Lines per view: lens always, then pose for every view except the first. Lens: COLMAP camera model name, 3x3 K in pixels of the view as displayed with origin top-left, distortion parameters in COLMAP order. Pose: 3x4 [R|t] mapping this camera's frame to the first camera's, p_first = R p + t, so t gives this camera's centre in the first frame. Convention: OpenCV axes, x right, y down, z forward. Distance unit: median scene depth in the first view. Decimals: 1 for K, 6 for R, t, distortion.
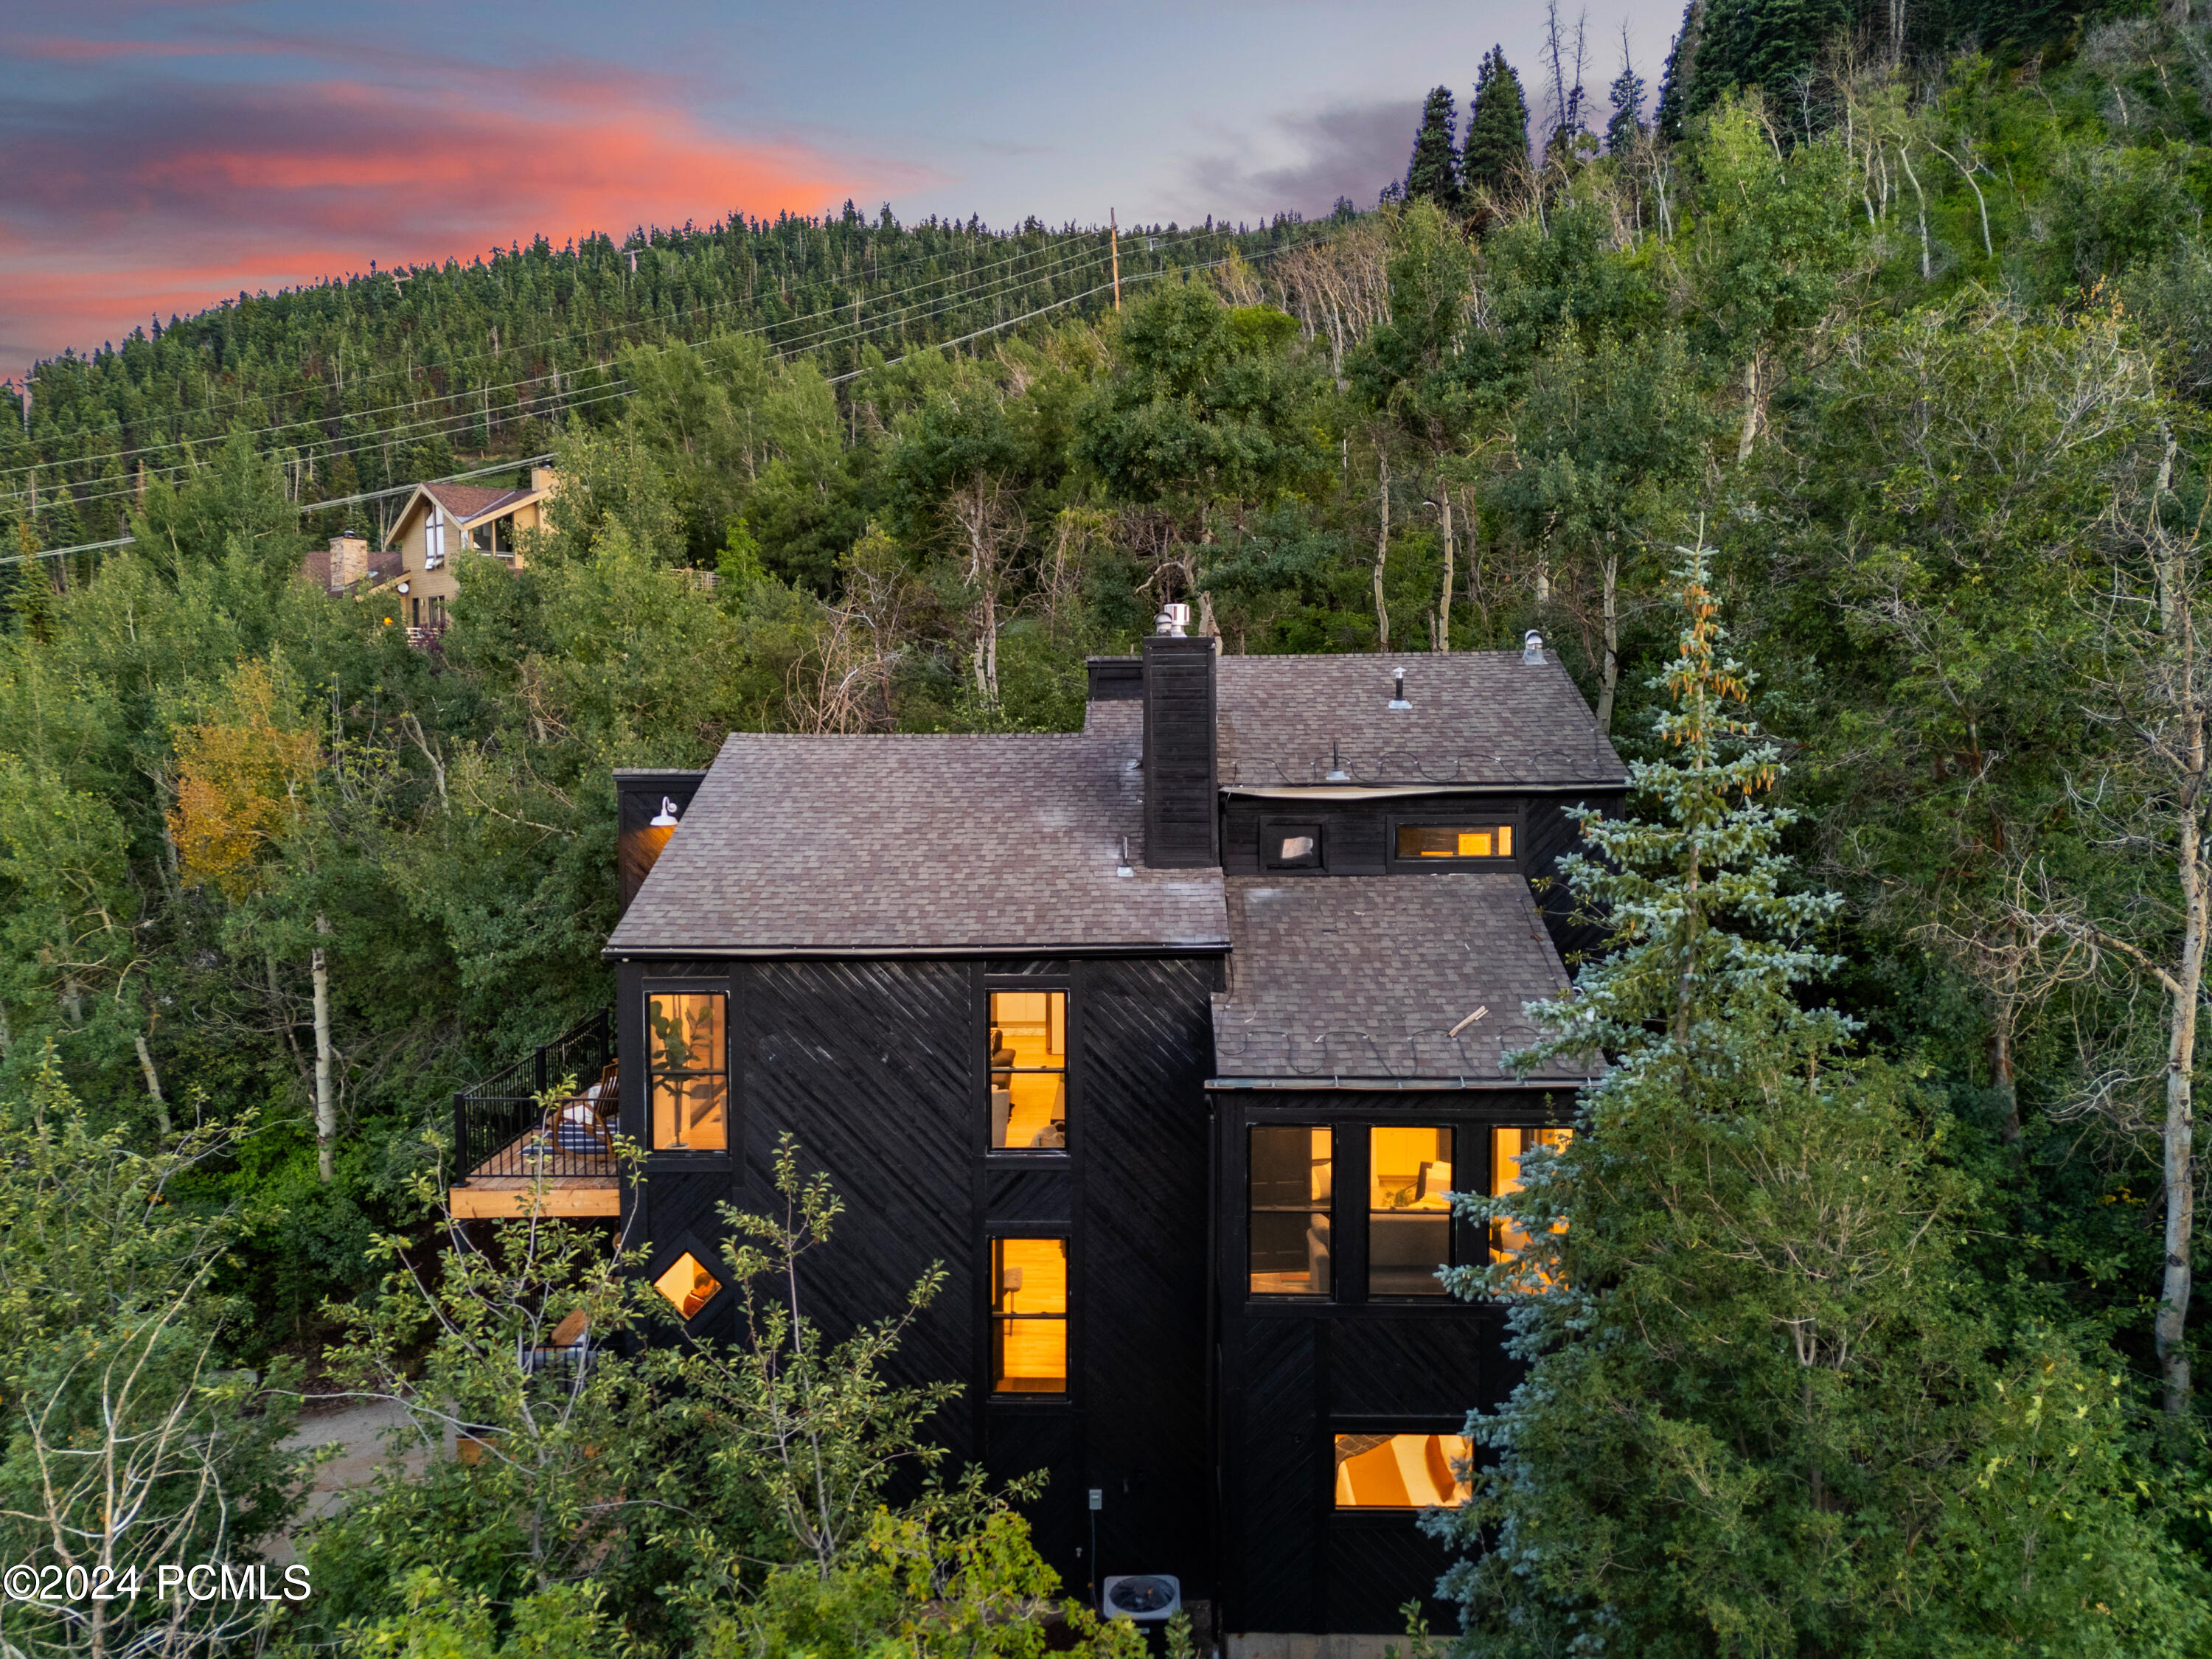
lens RADIAL K [[1598.9, 0, 1106.0], [0, 1598.9, 829.5], [0, 0, 1]] dist [0.068456, -0.068507]
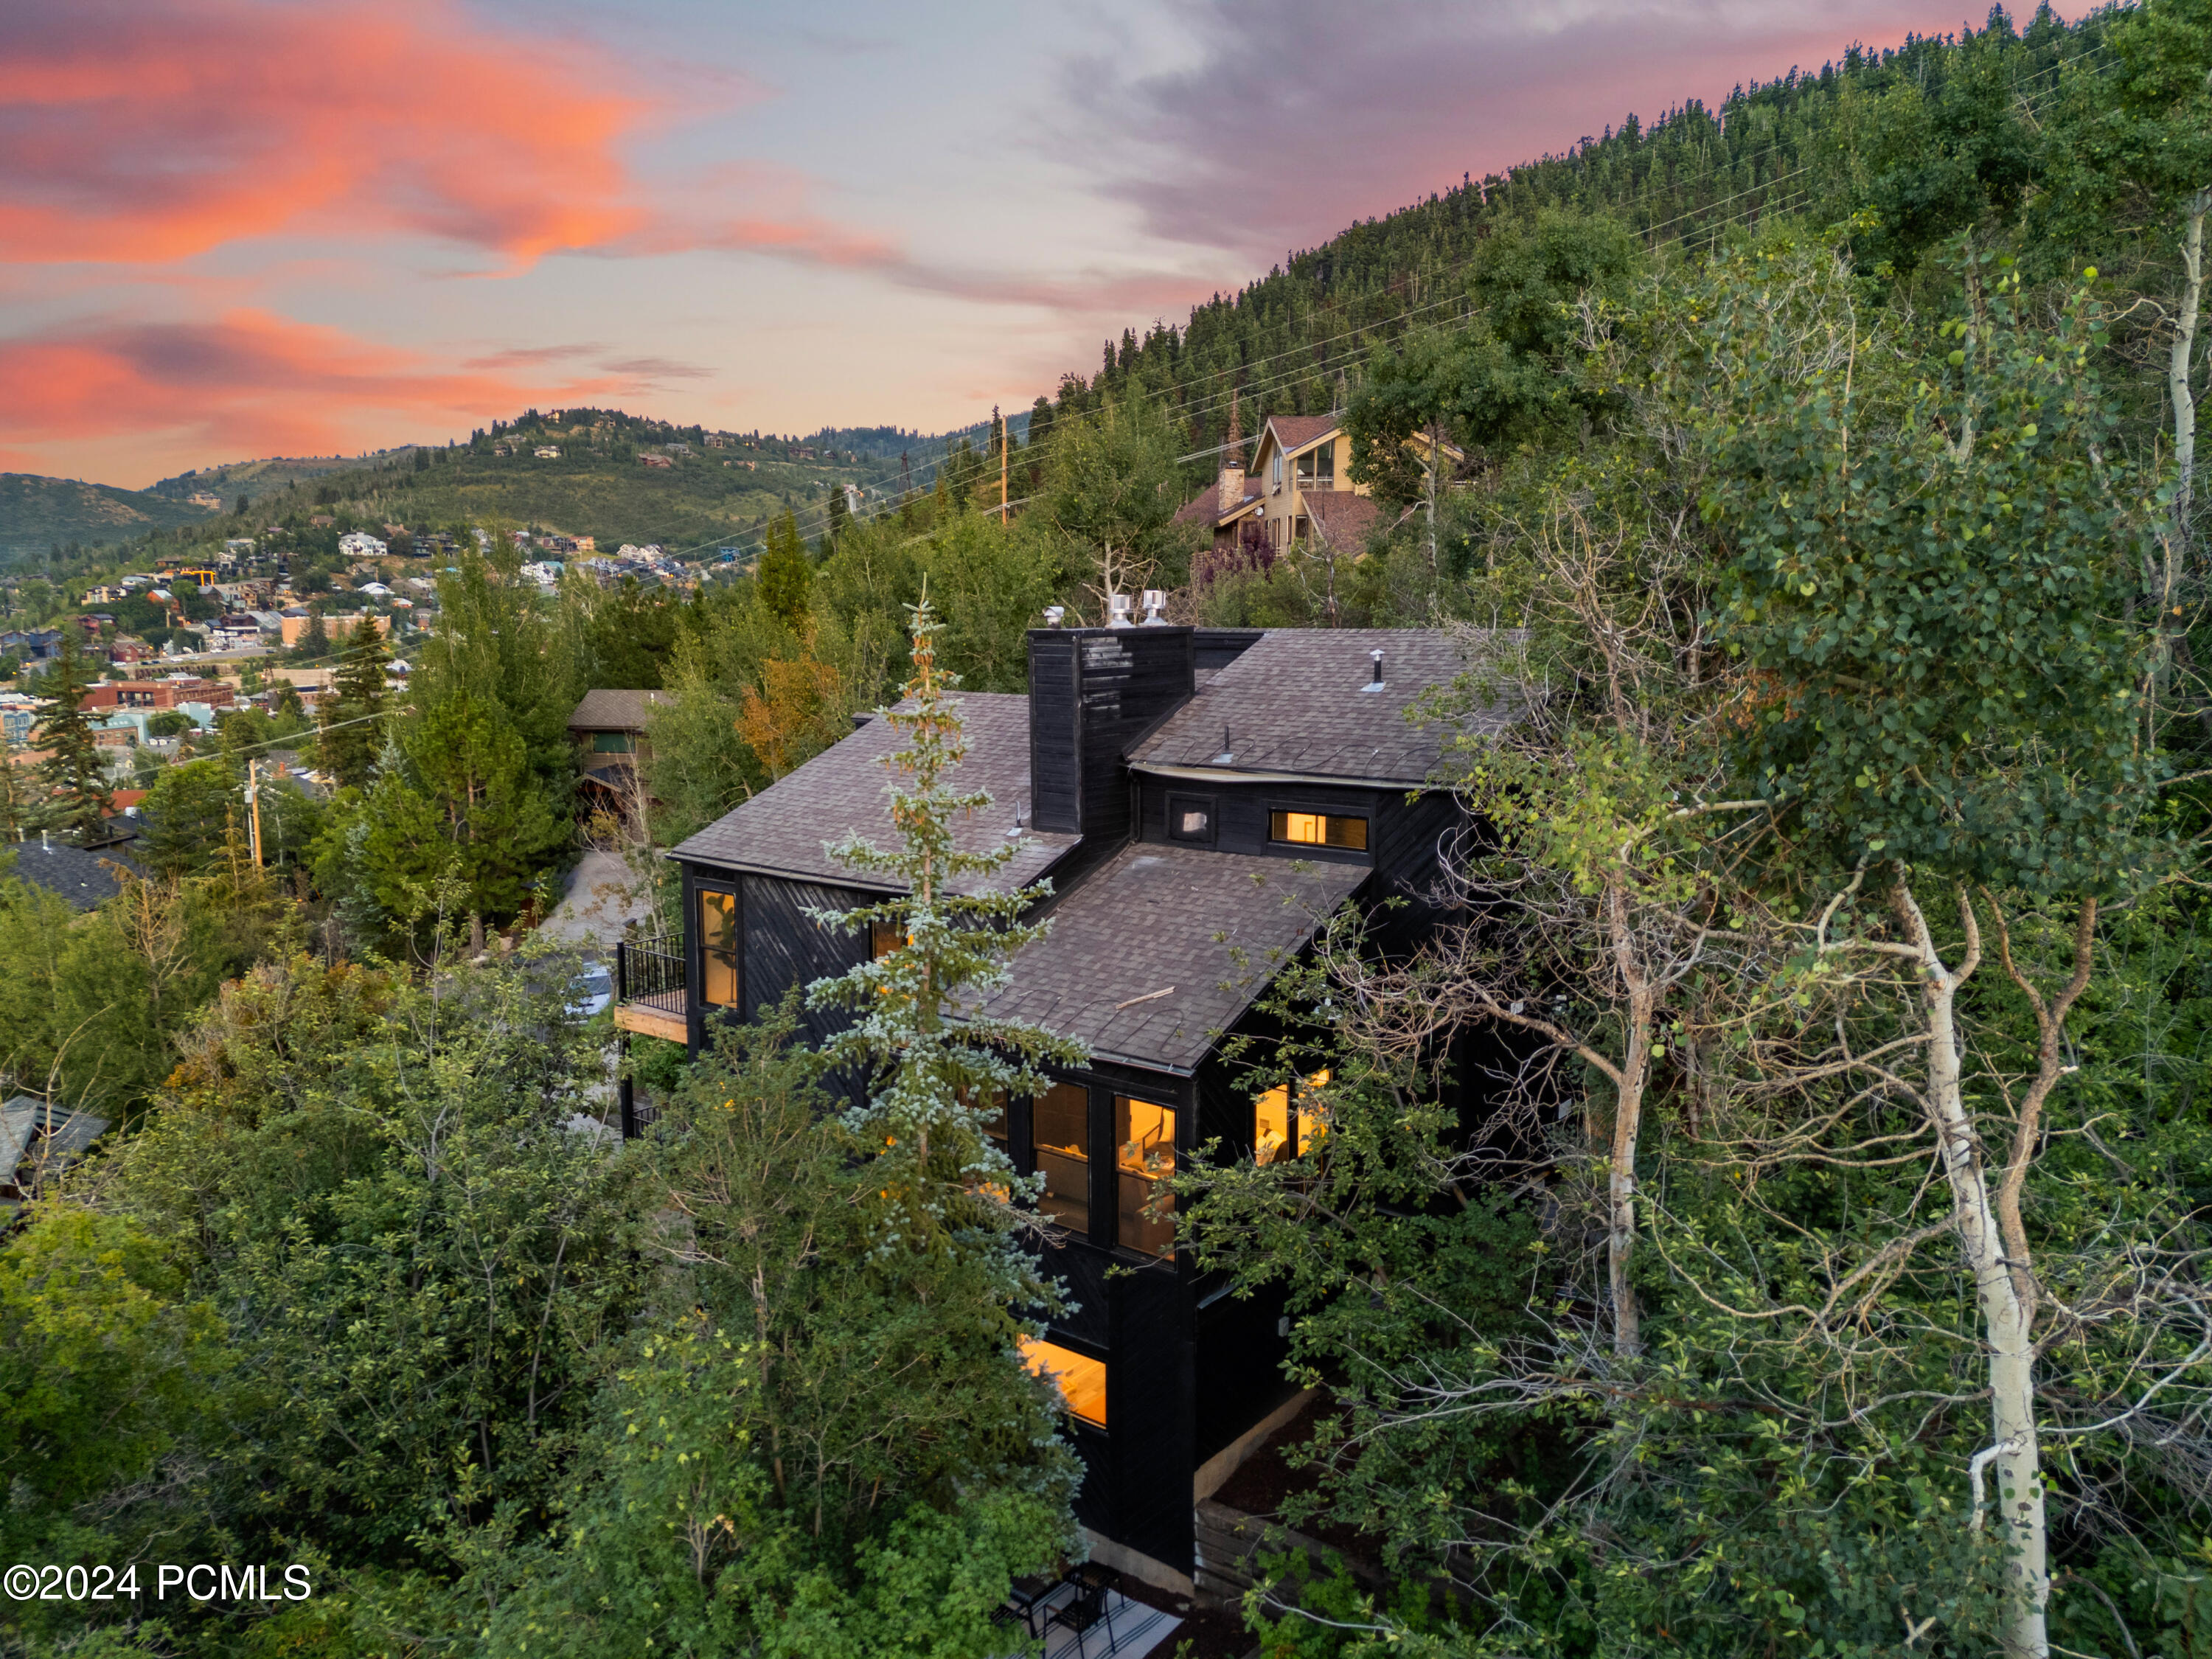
lens RADIAL K [[1590.8, 0, 1115.7], [0, 1590.8, 819.9], [0, 0, 1]] dist [0.069846, -0.063573]
pose [[0.797897, 0.084987, -0.596772, 0.185651], [-0.045581, 0.995683, 0.080855, -0.019302], [0.601068, -0.037313, 0.798327, 0.028921]]
